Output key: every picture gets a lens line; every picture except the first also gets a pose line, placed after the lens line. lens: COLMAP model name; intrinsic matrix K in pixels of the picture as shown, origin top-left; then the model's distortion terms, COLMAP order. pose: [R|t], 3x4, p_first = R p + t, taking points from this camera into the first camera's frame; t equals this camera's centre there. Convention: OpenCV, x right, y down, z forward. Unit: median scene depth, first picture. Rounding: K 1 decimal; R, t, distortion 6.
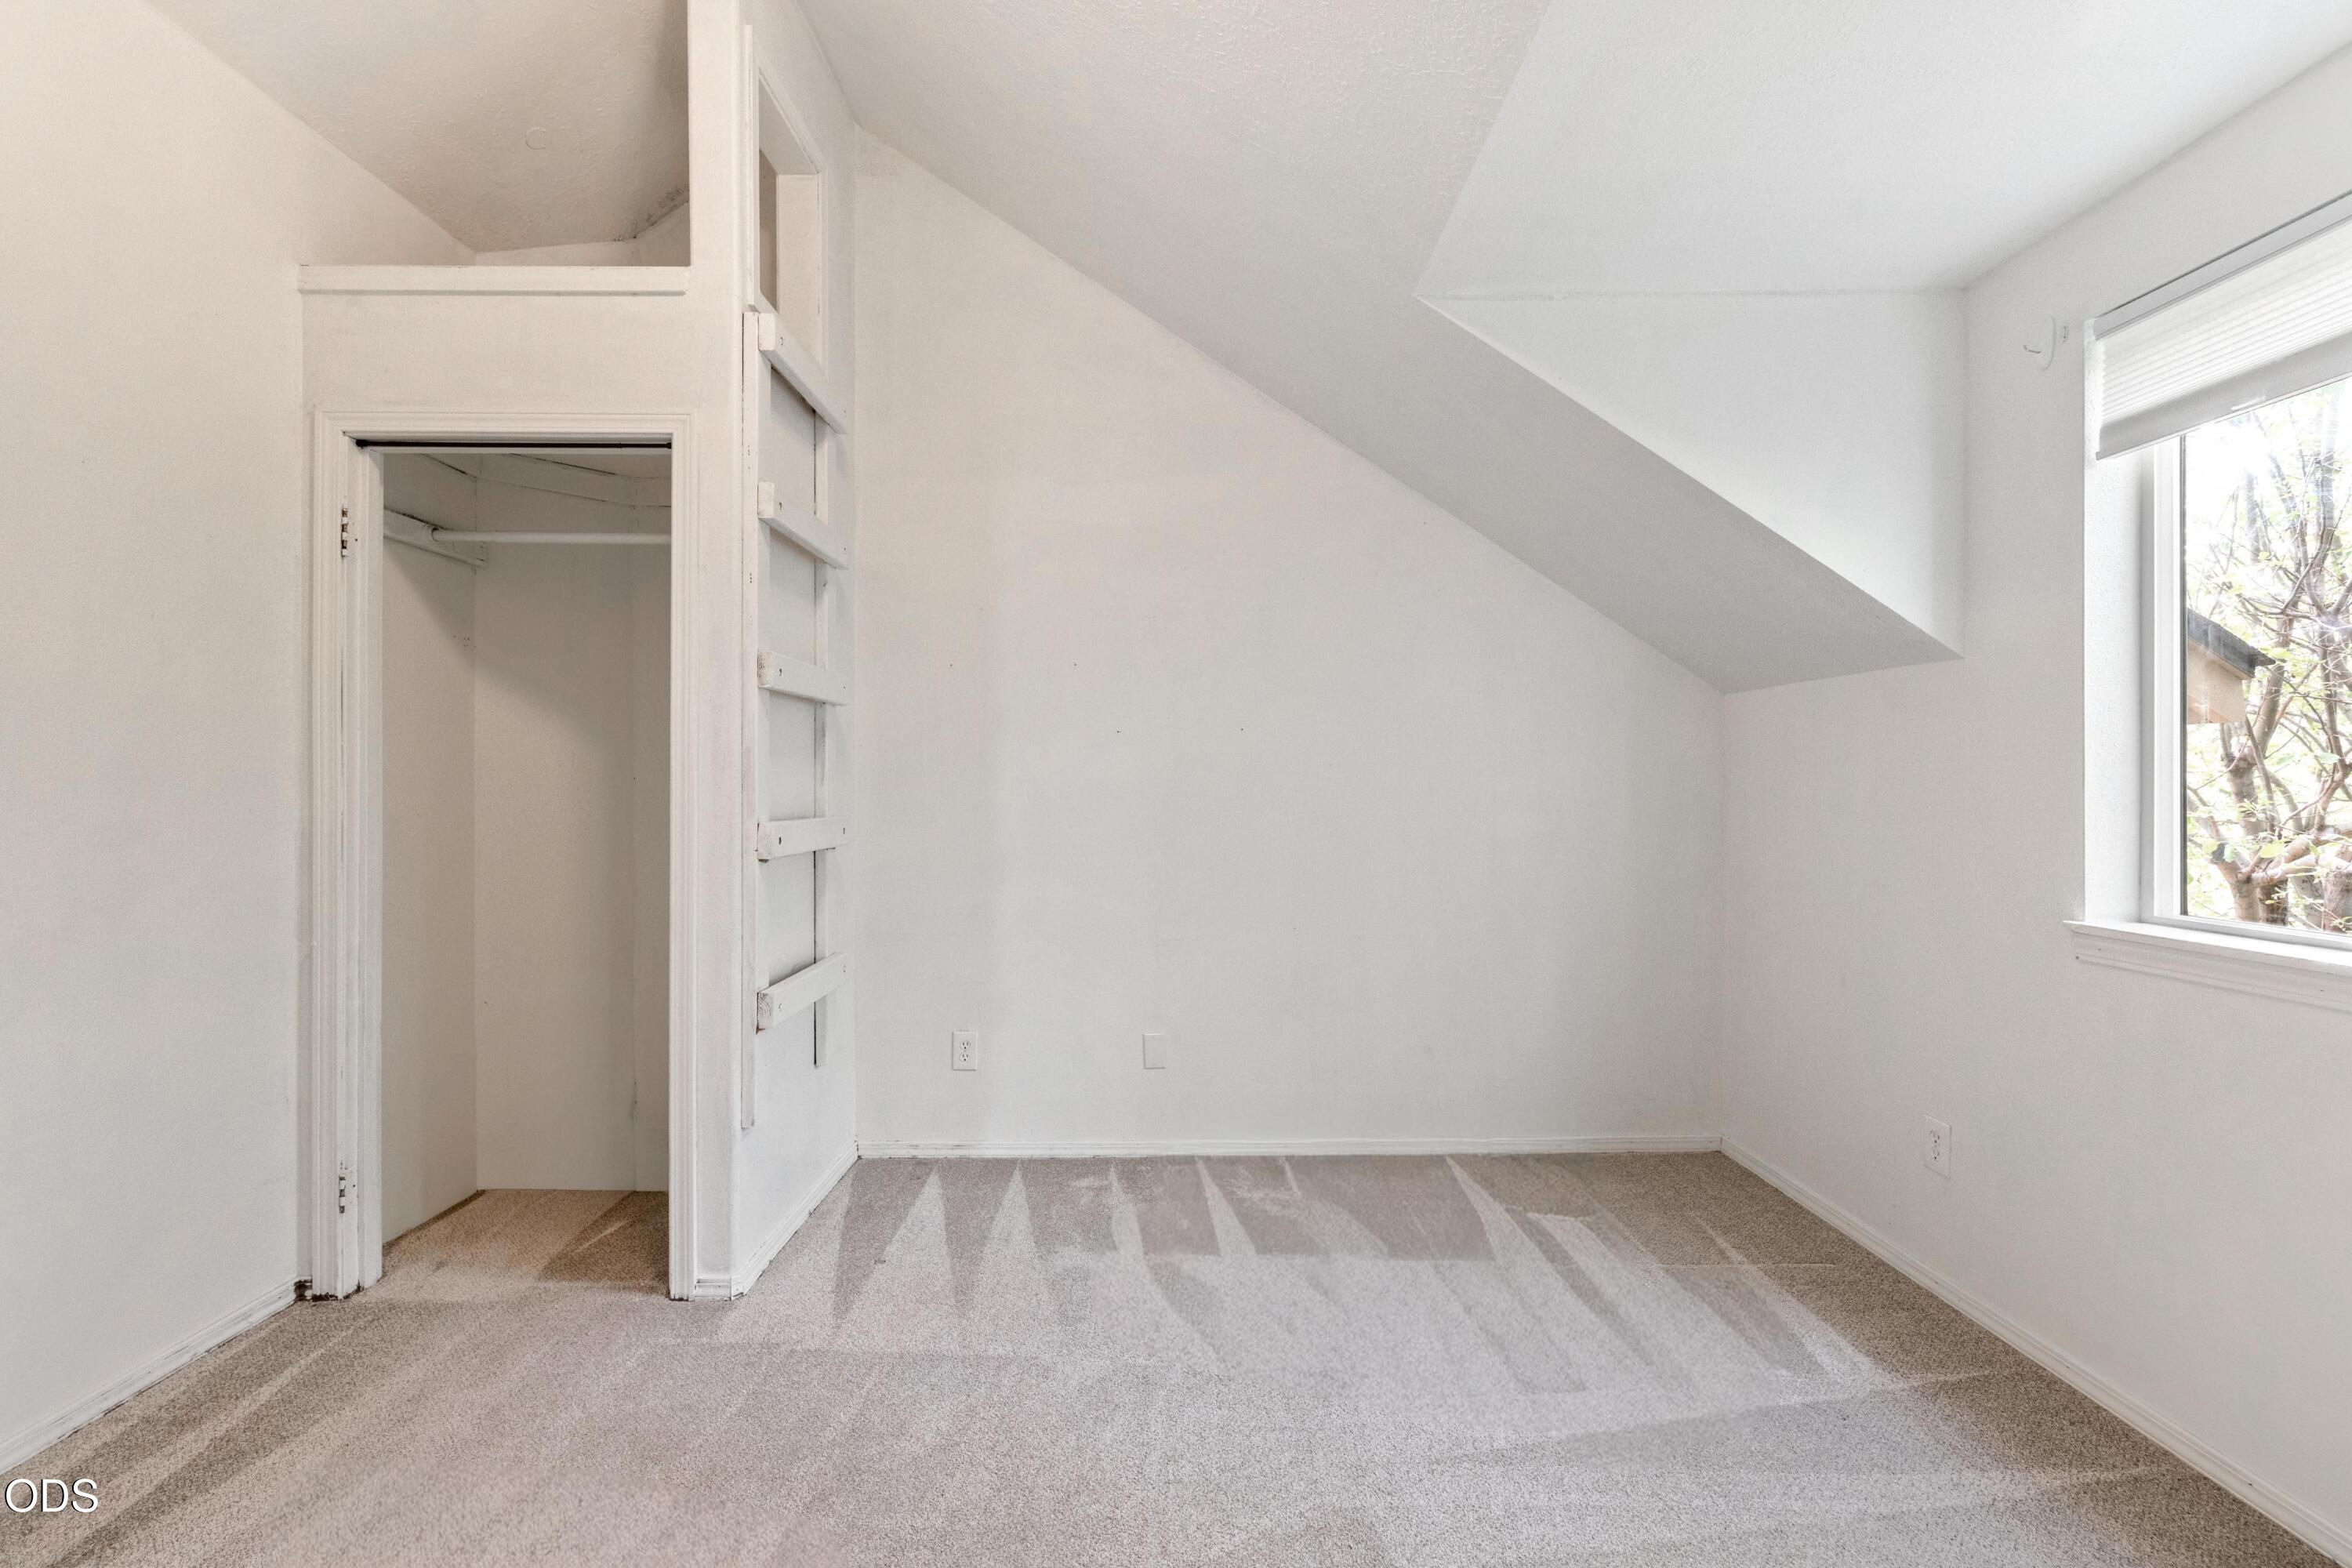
lens RADIAL K [[1036.2, 0, 1173.2], [0, 1036.2, 782.8], [0, 0, 1]] dist [0.000204, 0.000603]
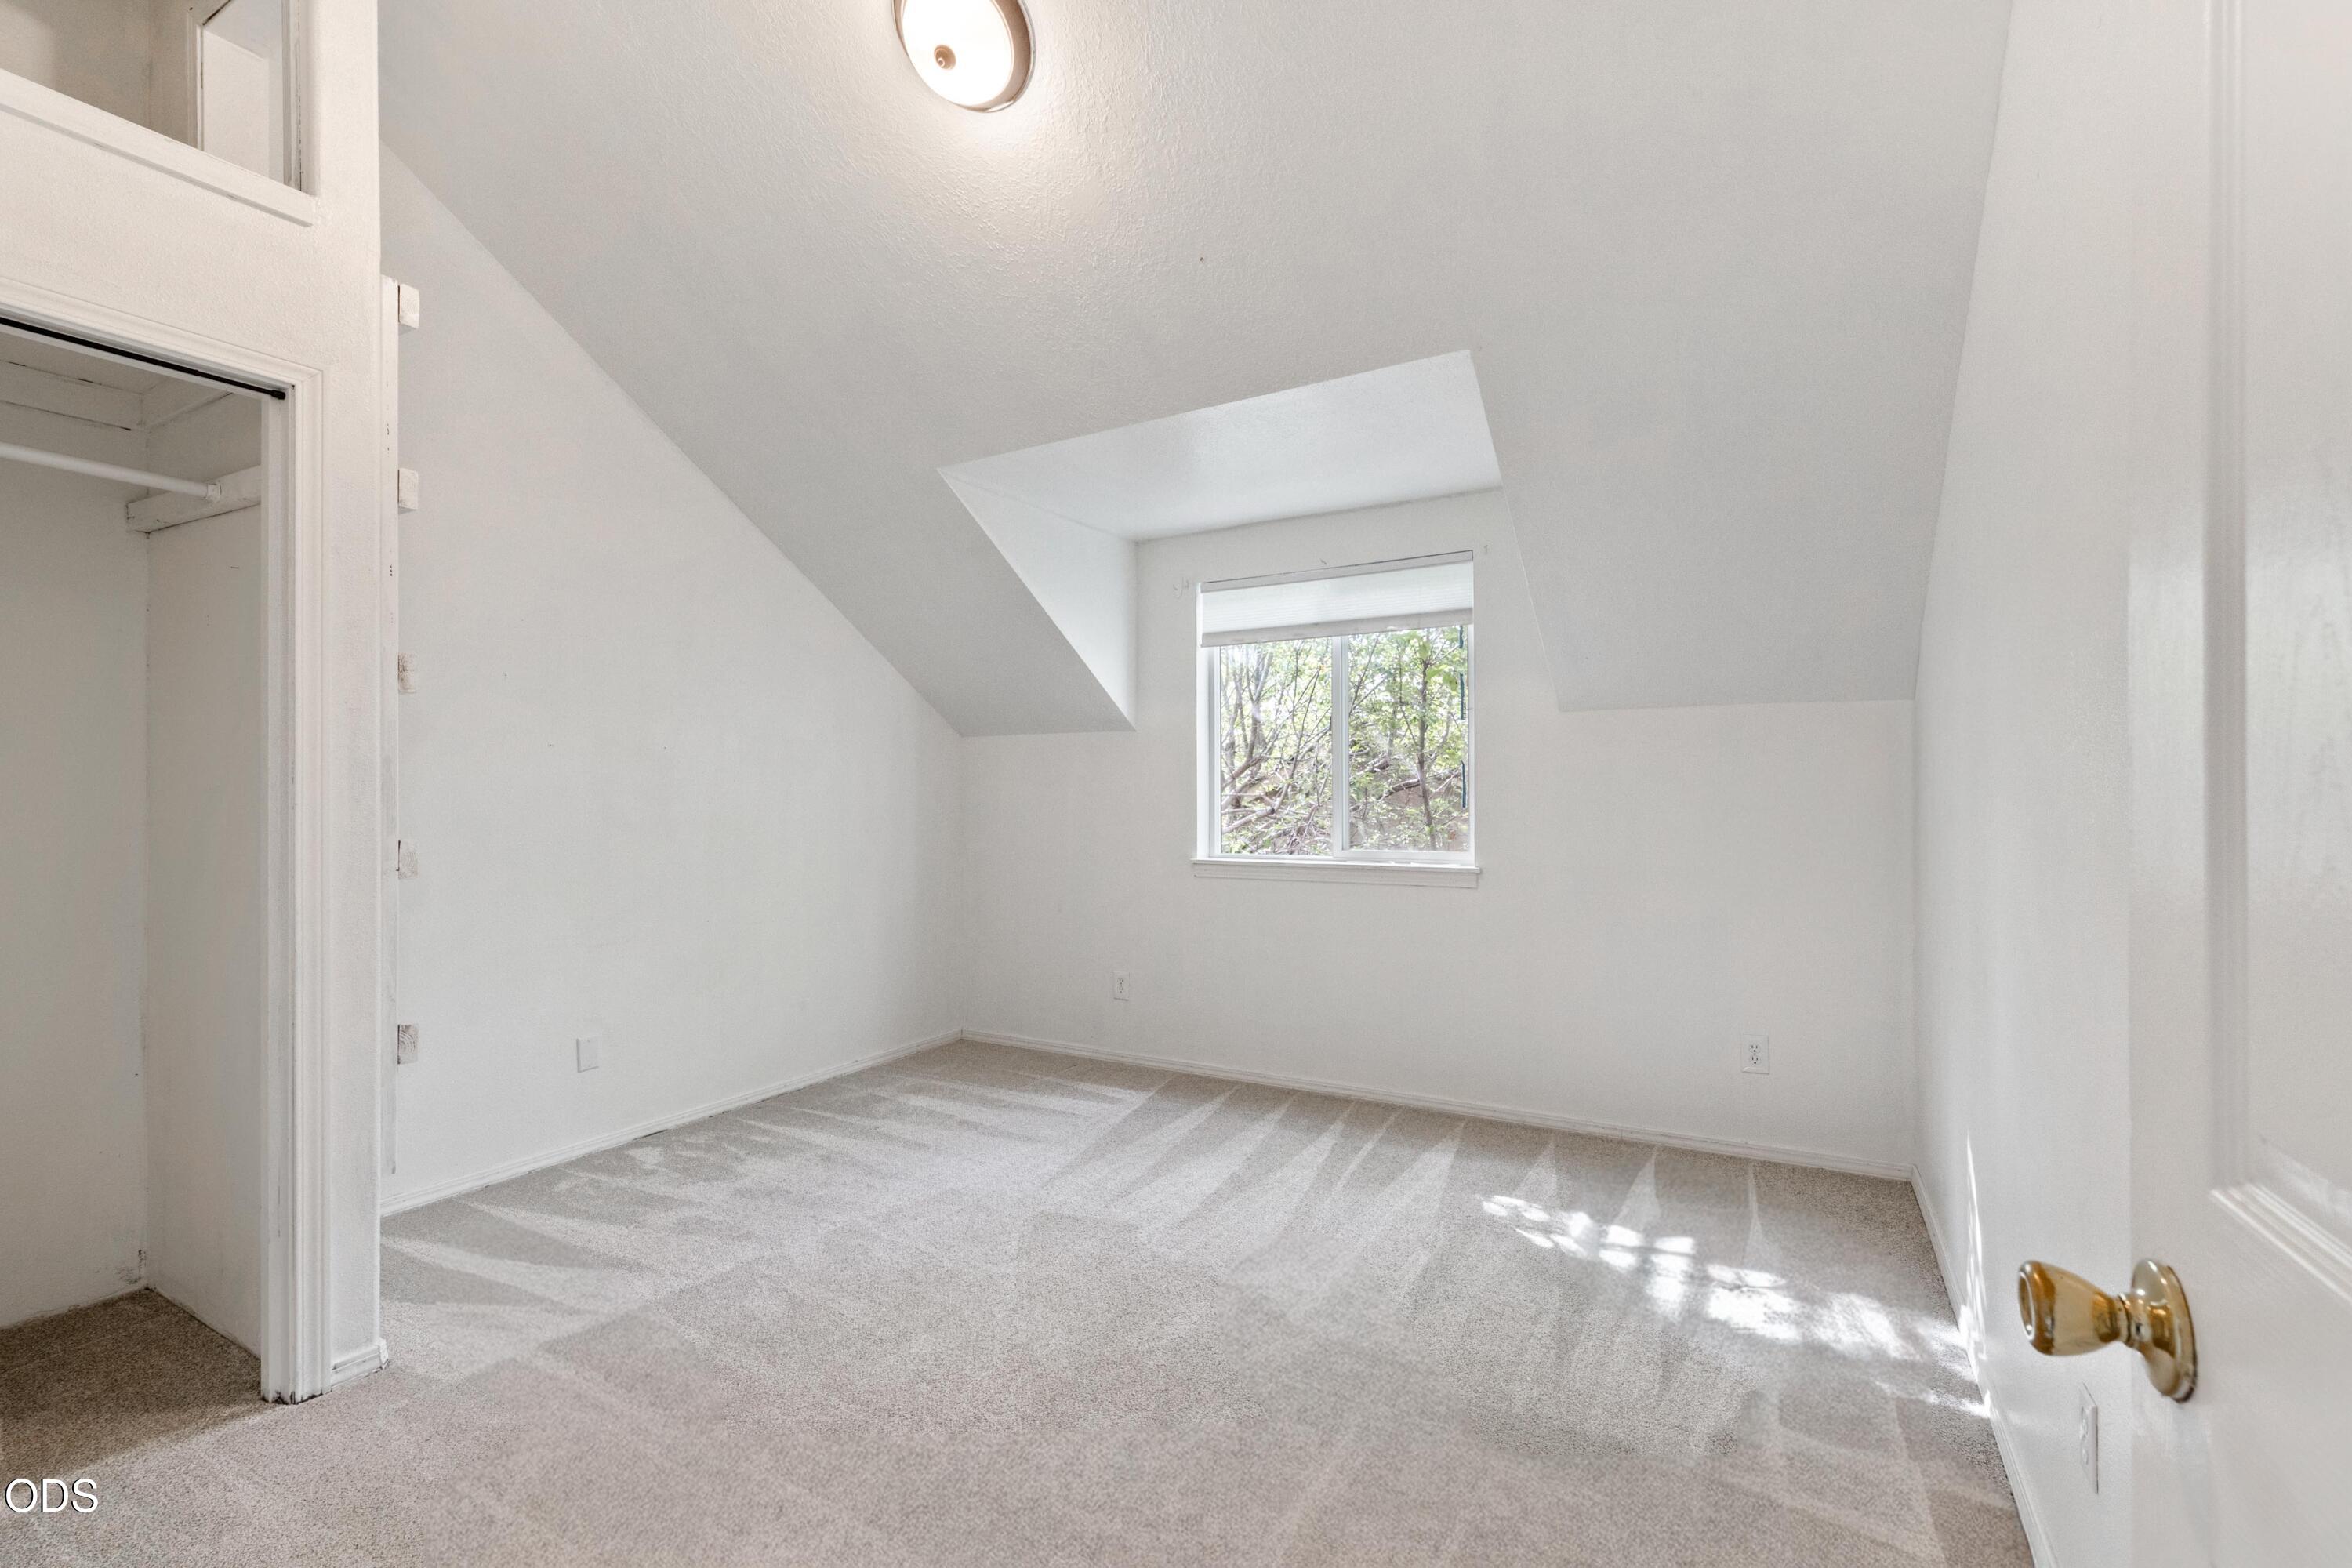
lens RADIAL K [[1036.2, 0, 1191.6], [0, 1036.2, 790.6], [0, 0, 1]] dist [0.000204, 0.000603]
pose [[0.498188, 0.002431, 0.867066, -0.853853], [-0.000817, 0.999997, -0.002334, -0.003433], [-0.867069, 0.000454, 0.498188, -0.061395]]
